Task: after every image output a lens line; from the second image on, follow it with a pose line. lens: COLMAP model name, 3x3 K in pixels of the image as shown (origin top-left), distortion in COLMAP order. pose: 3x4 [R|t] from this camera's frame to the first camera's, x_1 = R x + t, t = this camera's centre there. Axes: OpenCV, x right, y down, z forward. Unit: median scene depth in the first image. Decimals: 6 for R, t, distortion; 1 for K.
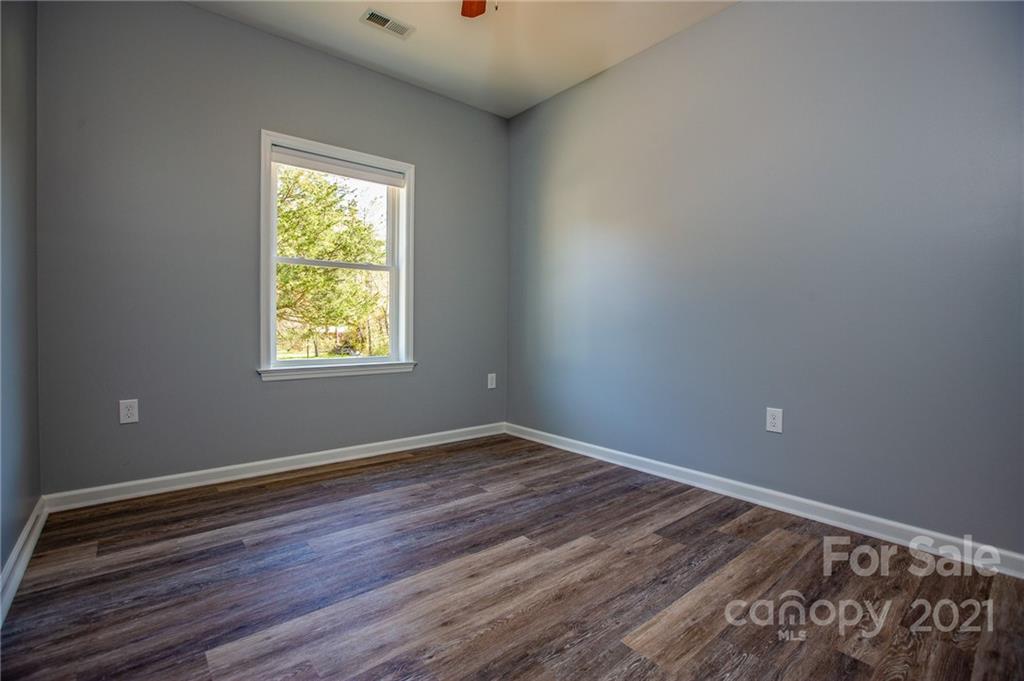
lens RADIAL K [[466.7, 0, 515.2], [0, 466.7, 336.6], [0, 0, 1]] dist [-0.050041, 0.016234]
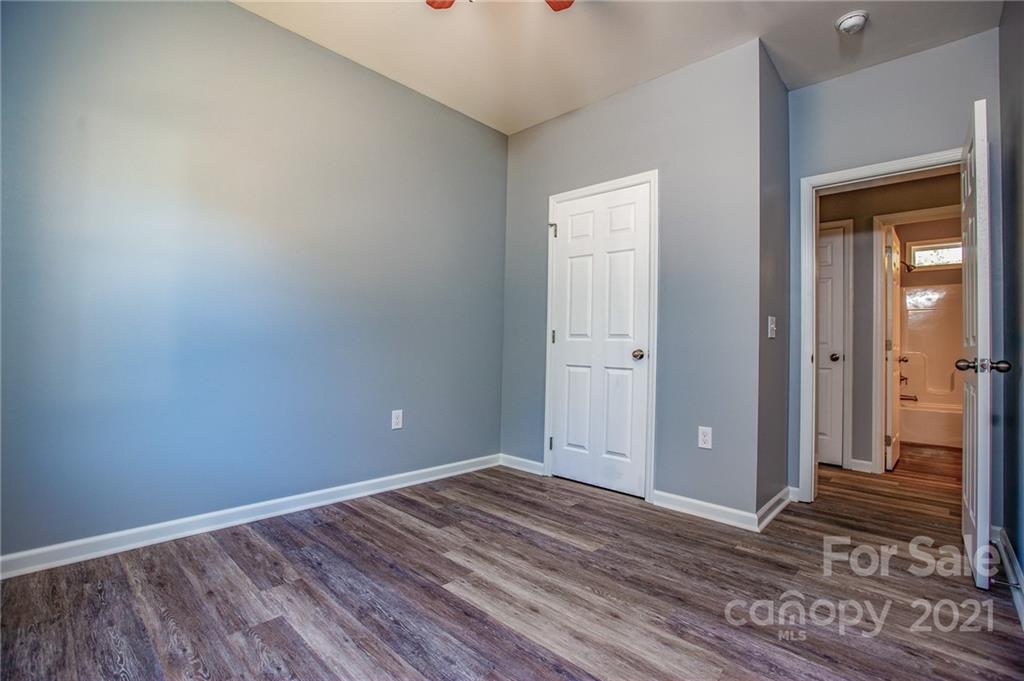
lens RADIAL K [[466.7, 0, 503.7], [0, 466.7, 342.0], [0, 0, 1]] dist [-0.050041, 0.016234]
pose [[-0.109697, 0.000985, 0.993965, -0.808669], [-0.002051, 0.999997, -0.001218, -0.036737], [-0.993963, -0.002172, -0.109695, 0.900875]]
